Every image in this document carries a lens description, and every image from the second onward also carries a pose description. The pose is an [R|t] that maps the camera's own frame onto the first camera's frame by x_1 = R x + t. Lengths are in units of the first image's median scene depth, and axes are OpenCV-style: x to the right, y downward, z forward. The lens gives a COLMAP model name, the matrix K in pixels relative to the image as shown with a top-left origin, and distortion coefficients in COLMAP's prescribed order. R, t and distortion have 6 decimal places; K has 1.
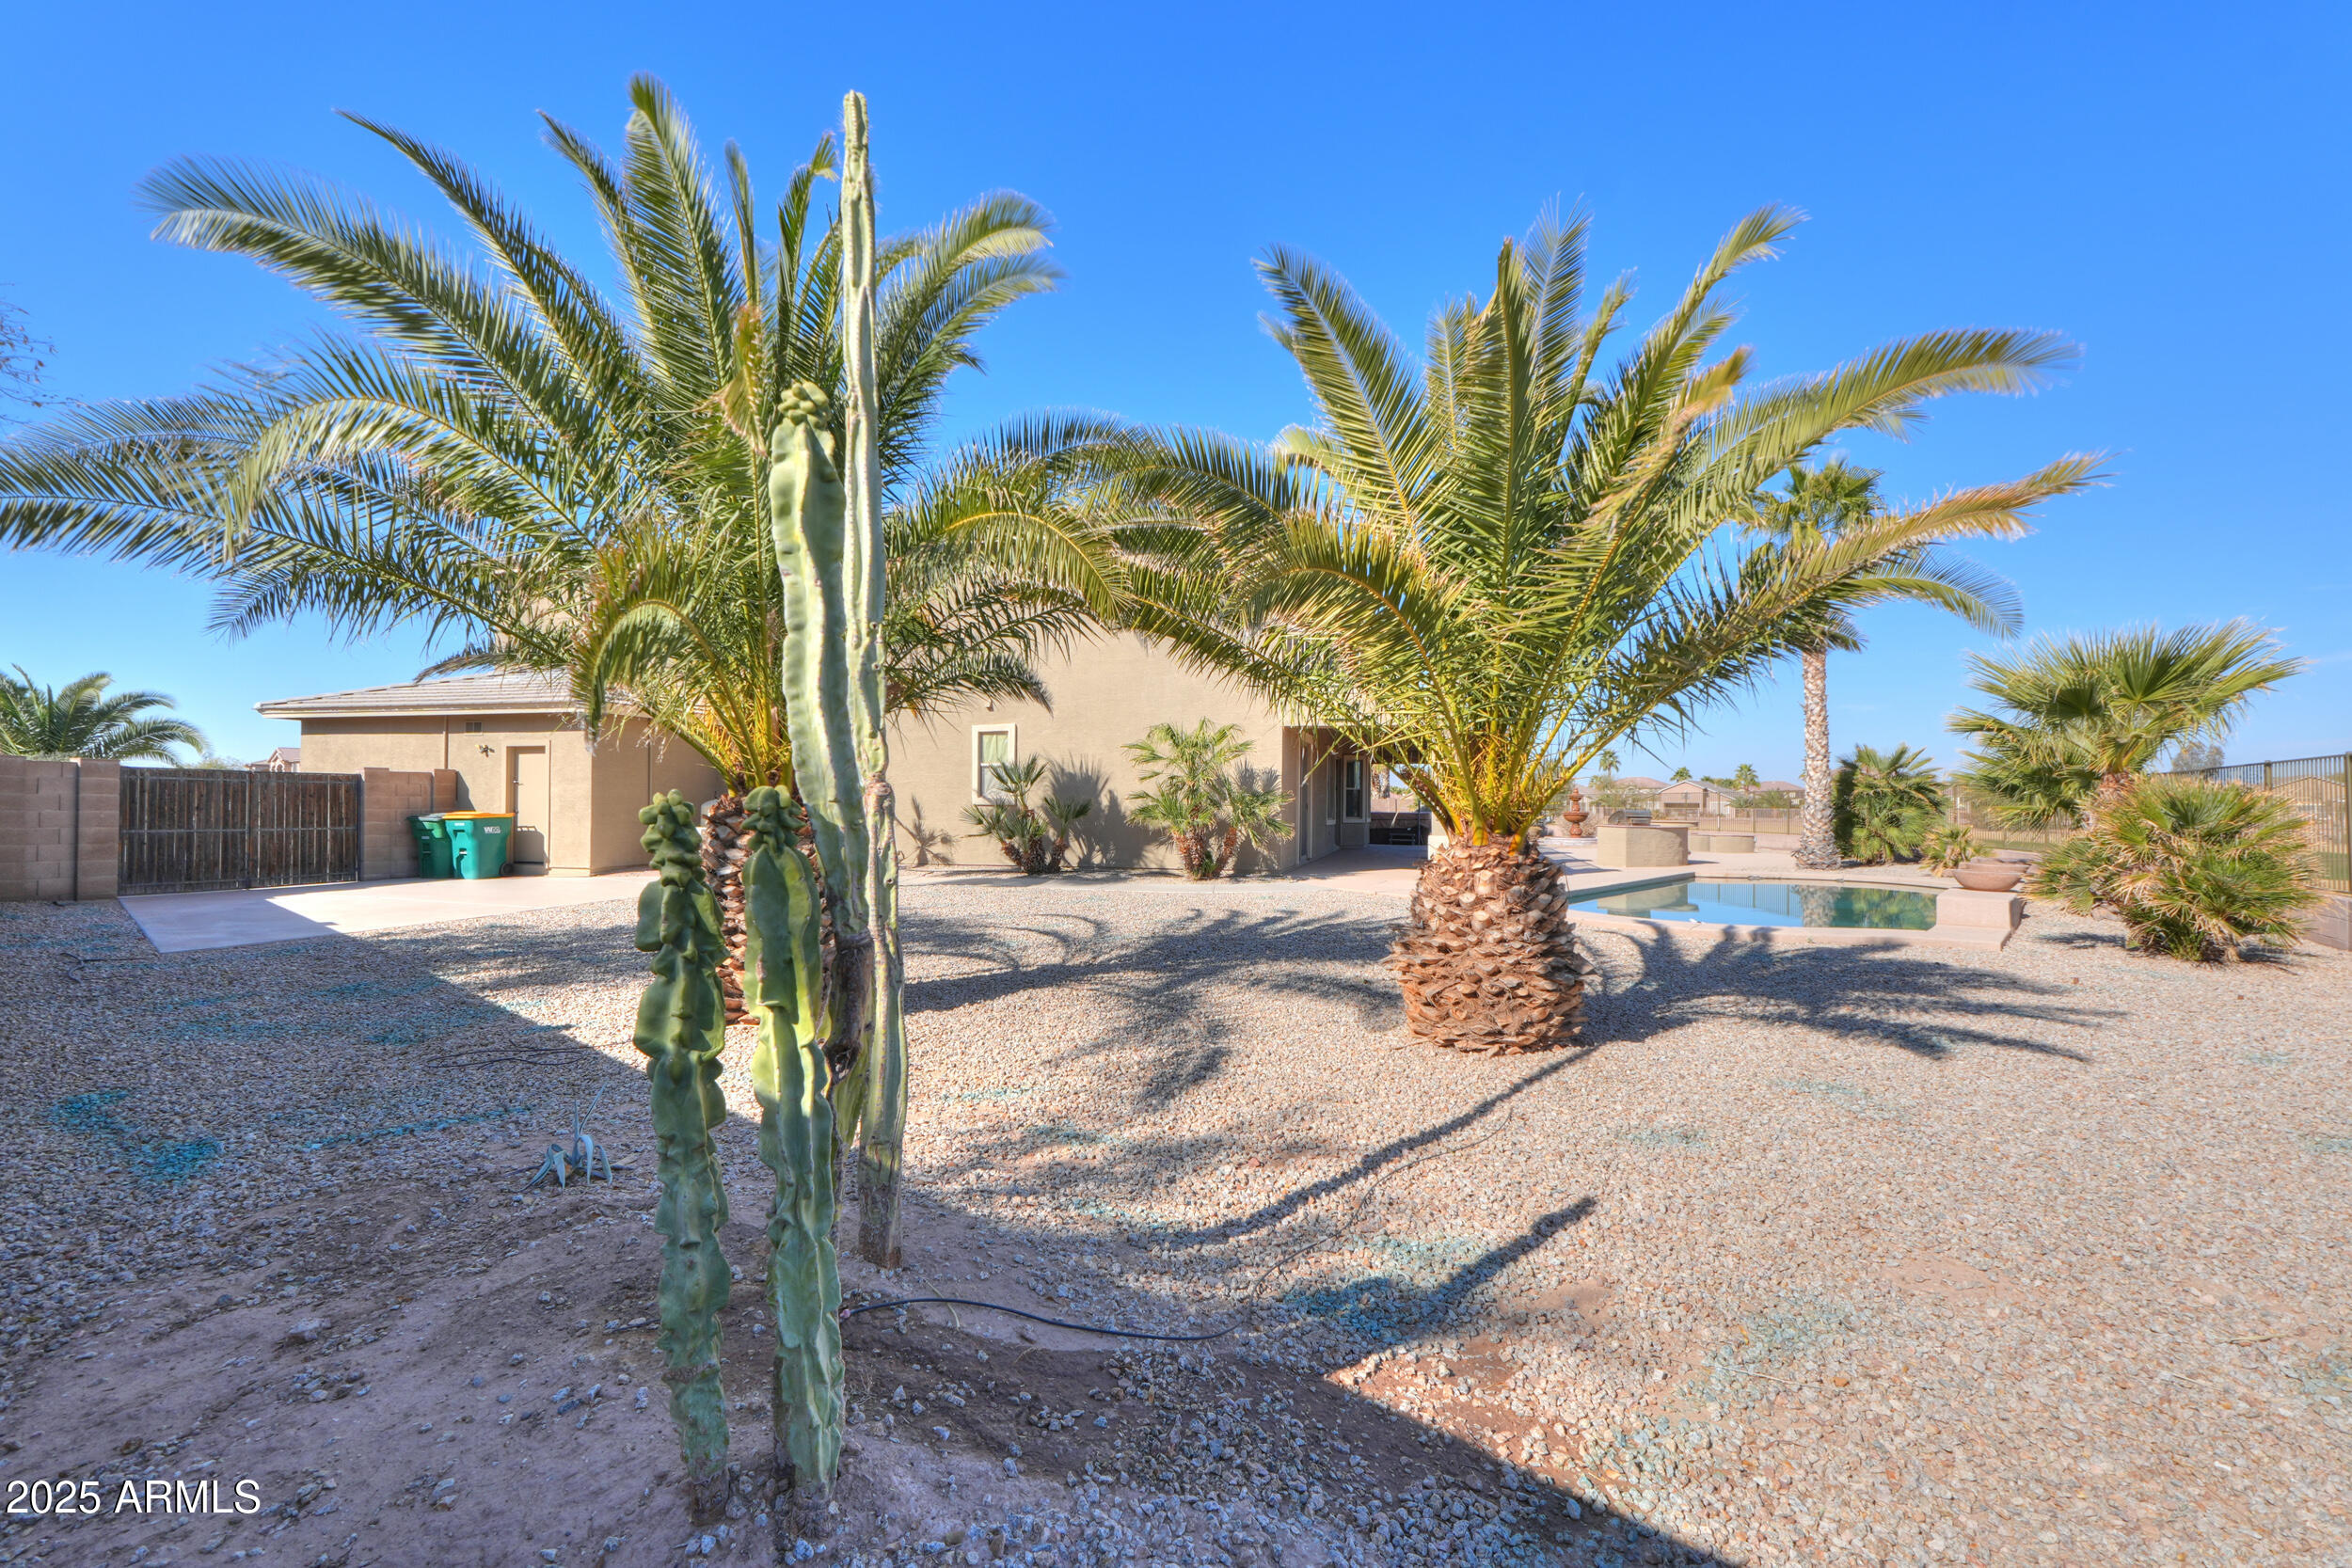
lens RADIAL K [[996.0, 0, 1189.9], [0, 996.0, 784.7], [0, 0, 1]] dist [0.001828, -0.000901]
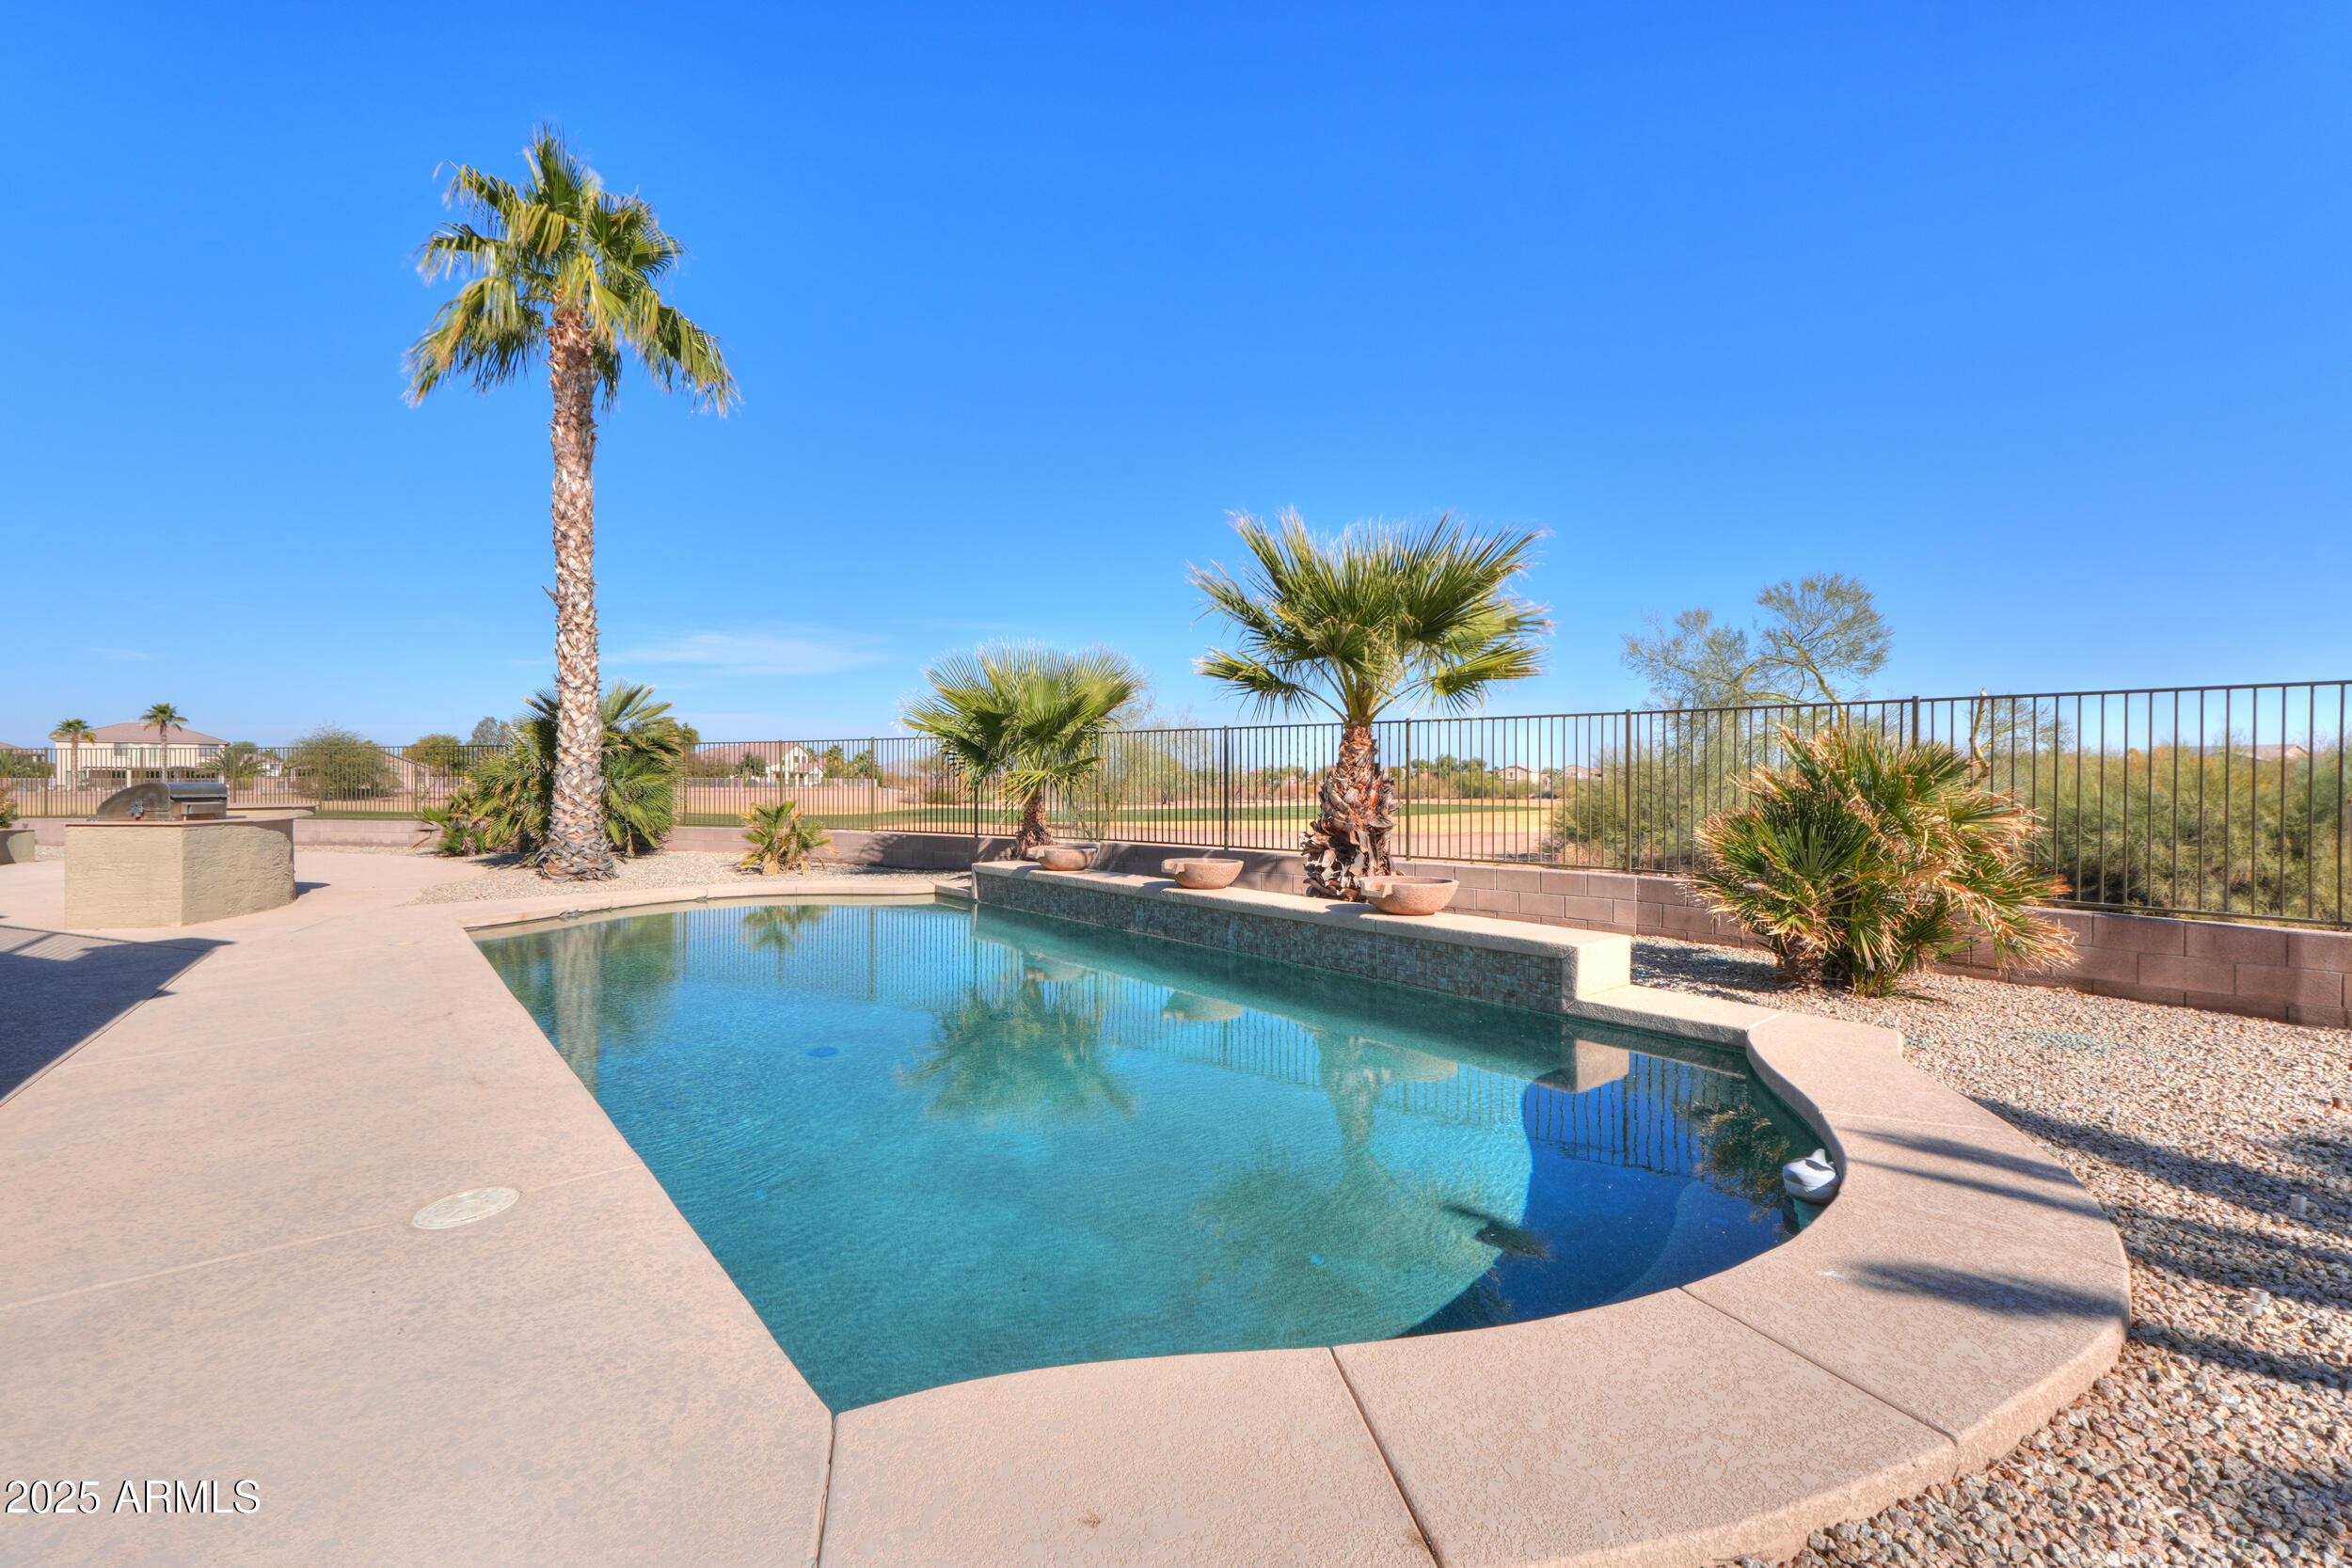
lens RADIAL K [[996.0, 0, 1163.8], [0, 996.0, 781.5], [0, 0, 1]] dist [0.001828, -0.000901]
pose [[0.144706, -0.007537, 0.989446, 0.126337], [-0.019401, 0.999757, 0.010453, 0.017188], [-0.989284, -0.020709, 0.144525, 0.703759]]
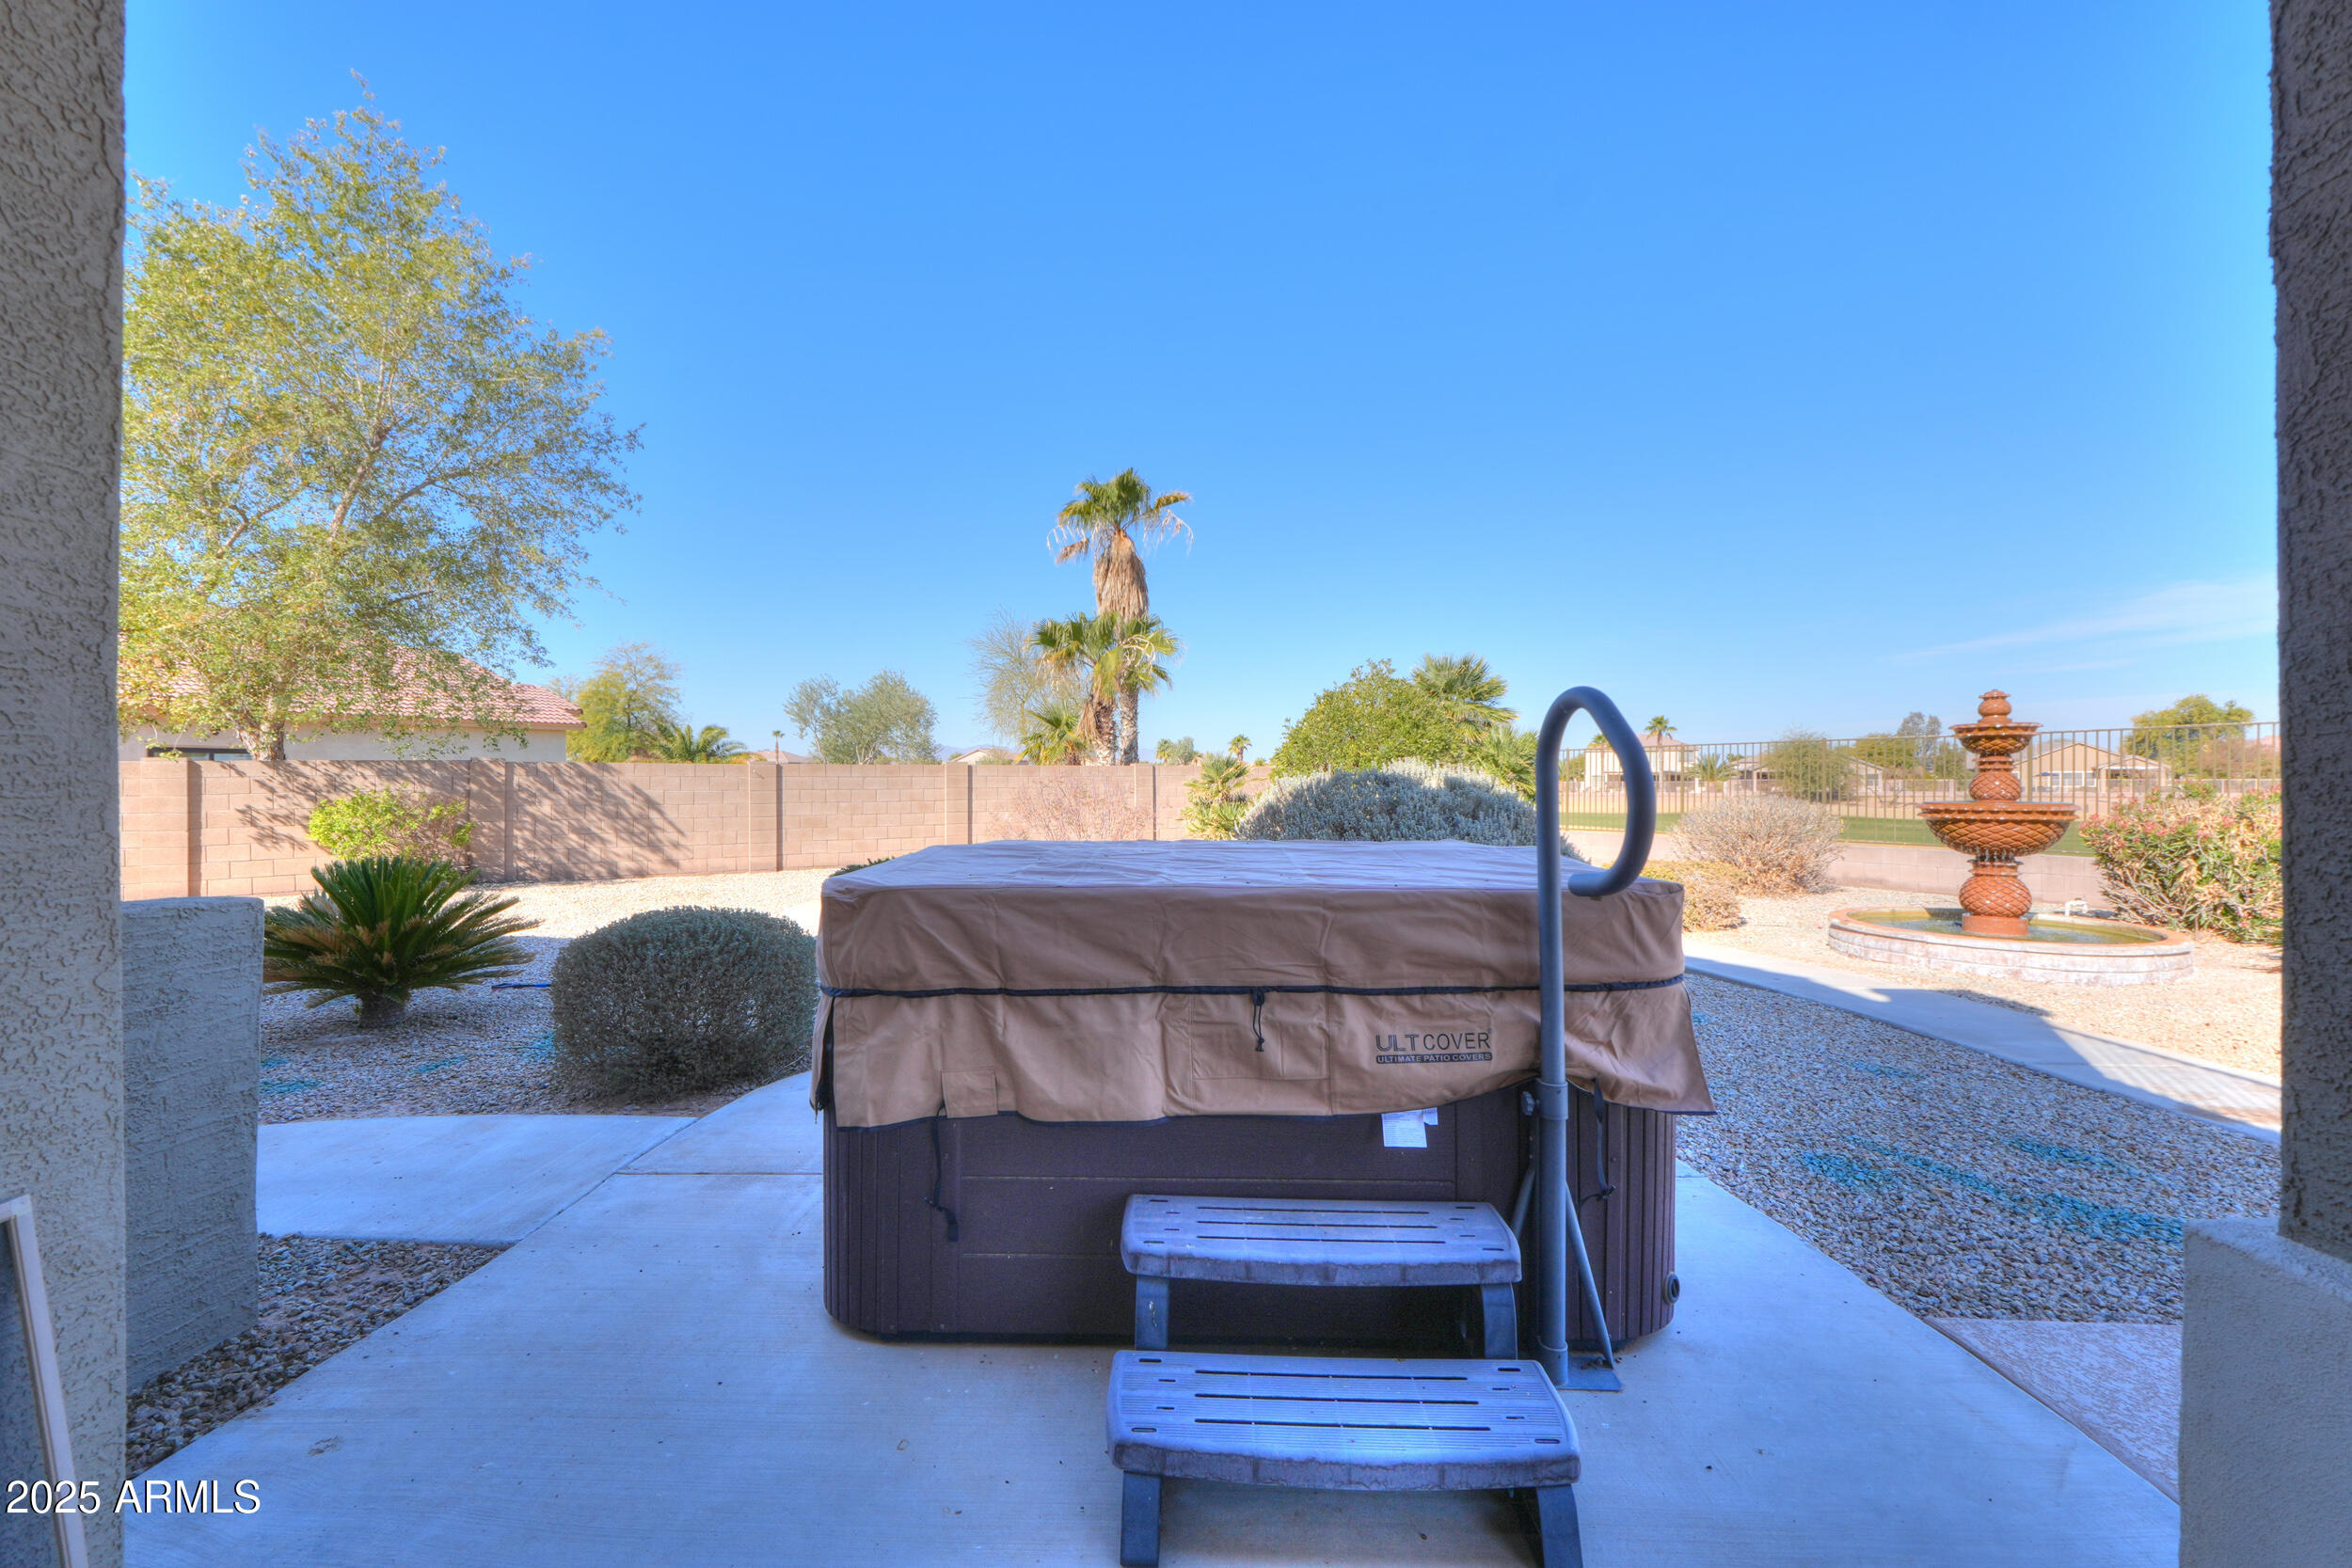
lens RADIAL K [[996.0, 0, 1171.1], [0, 996.0, 780.4], [0, 0, 1]] dist [0.001828, -0.000901]
pose [[0.972913, -0.006731, 0.231075, 0.342493], [0.002263, 0.999805, 0.019595, 0.035700], [-0.231162, -0.018541, 0.972739, 1.733467]]
